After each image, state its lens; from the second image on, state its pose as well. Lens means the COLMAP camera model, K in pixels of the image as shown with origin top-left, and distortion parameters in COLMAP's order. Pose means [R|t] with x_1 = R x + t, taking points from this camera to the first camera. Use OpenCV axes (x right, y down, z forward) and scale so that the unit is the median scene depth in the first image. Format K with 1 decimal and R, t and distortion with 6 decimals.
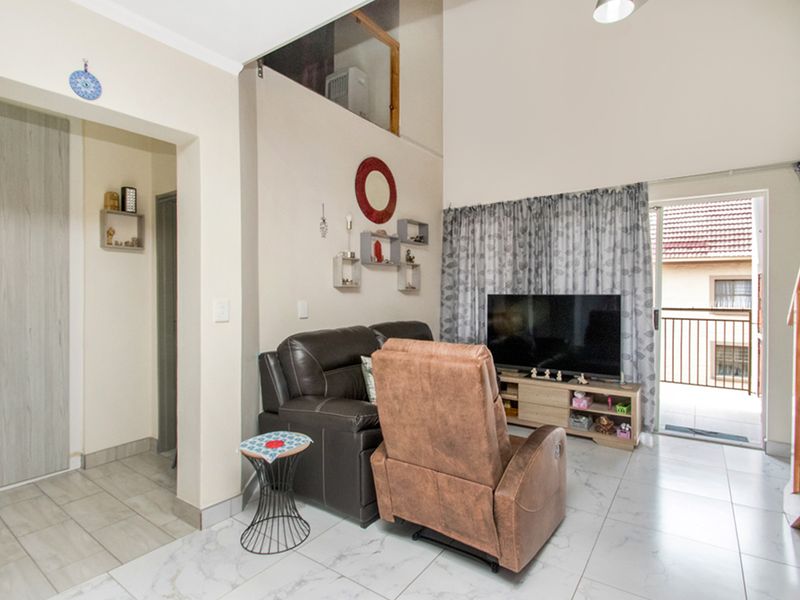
lens RADIAL K [[428.3, 0, 394.5], [0, 428.3, 305.8], [0, 0, 1]] dist [0.013806, -0.008714]
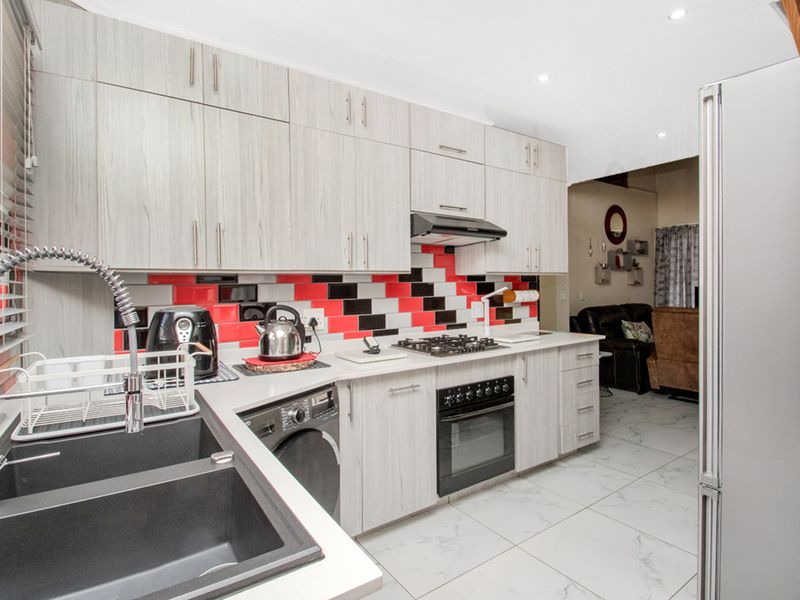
lens RADIAL K [[428.3, 0, 377.6], [0, 428.3, 293.7], [0, 0, 1]] dist [0.013806, -0.008714]
pose [[0.934454, -0.003340, -0.356067, -0.296870], [-0.001286, 0.999918, -0.012754, 0.019880], [0.356081, 0.012376, 0.934373, -0.840823]]
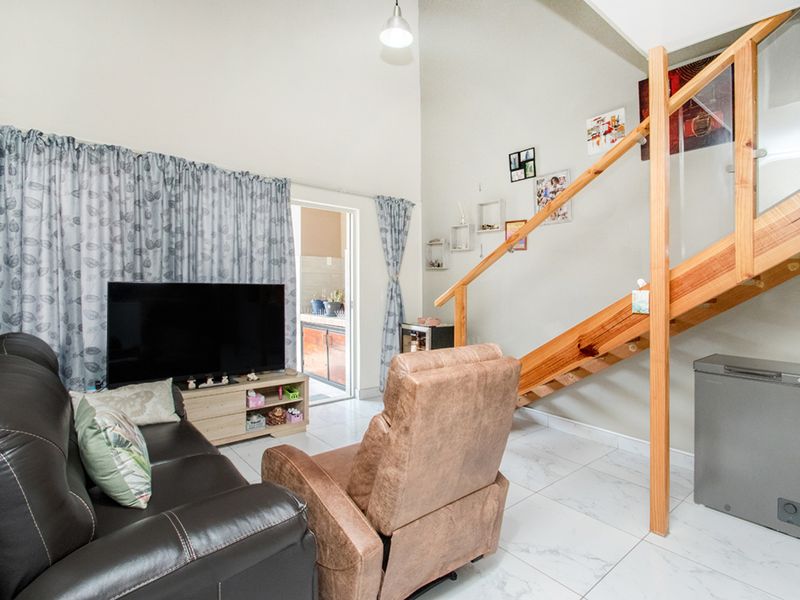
lens RADIAL K [[428.3, 0, 397.4], [0, 428.3, 294.4], [0, 0, 1]] dist [0.013806, -0.008714]
pose [[0.237881, -0.018671, 0.971115, -0.338658], [0.006684, 0.999823, 0.017585, -0.016003], [-0.971271, 0.002308, 0.237963, 0.419752]]
